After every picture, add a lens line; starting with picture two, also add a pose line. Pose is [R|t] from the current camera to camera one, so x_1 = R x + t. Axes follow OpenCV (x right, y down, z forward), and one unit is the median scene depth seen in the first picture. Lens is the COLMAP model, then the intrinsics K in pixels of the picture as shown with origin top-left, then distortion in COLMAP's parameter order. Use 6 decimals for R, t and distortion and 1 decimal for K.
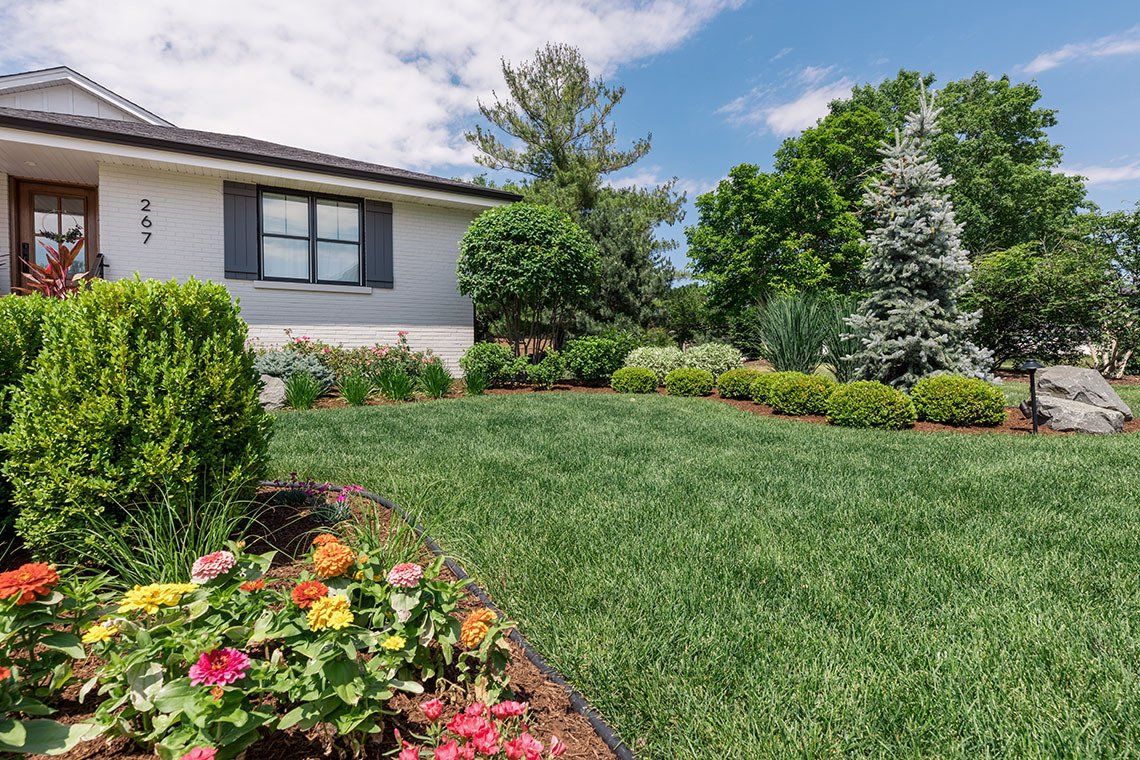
lens RADIAL K [[579.0, 0, 570.0], [0, 579.0, 380.0], [0, 0, 1]] dist [-0.001597, -0.000420]
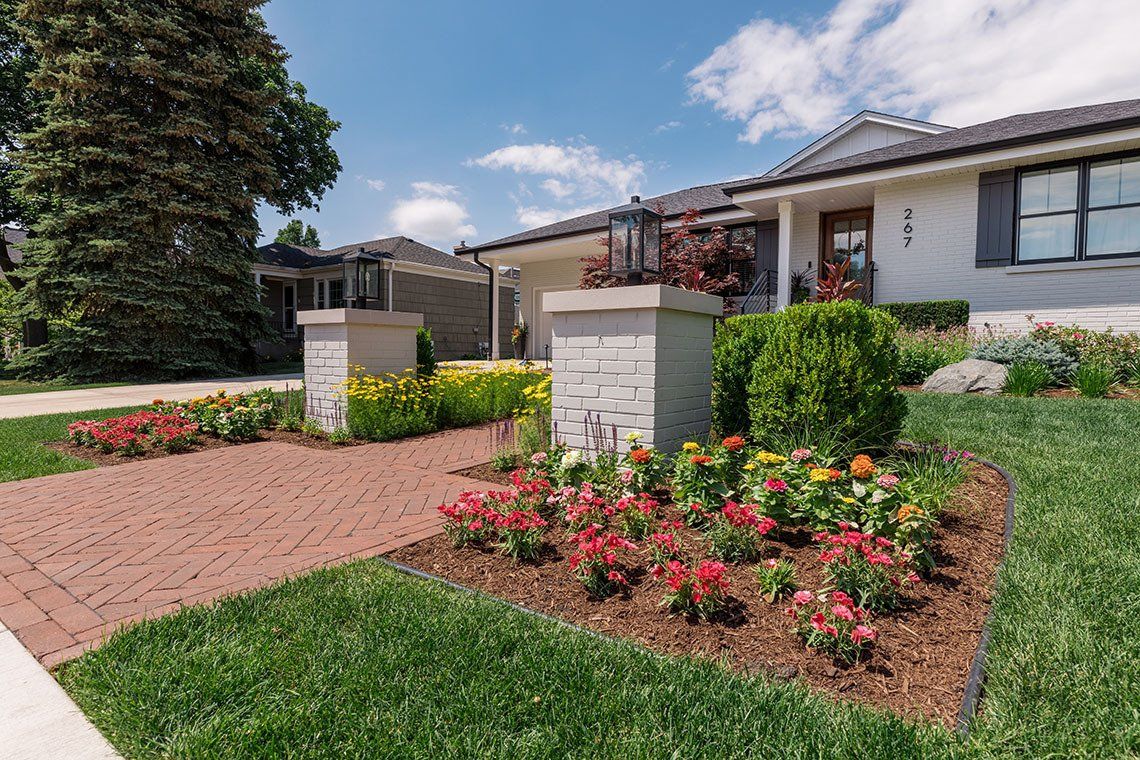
lens RADIAL K [[579.0, 0, 570.0], [0, 579.0, 380.0], [0, 0, 1]] dist [-0.001597, -0.000420]
pose [[0.367119, 0.055724, -0.928503, 0.110321], [-0.032452, 0.998364, 0.047086, -0.000138], [0.929608, 0.012845, 0.368327, -0.055876]]
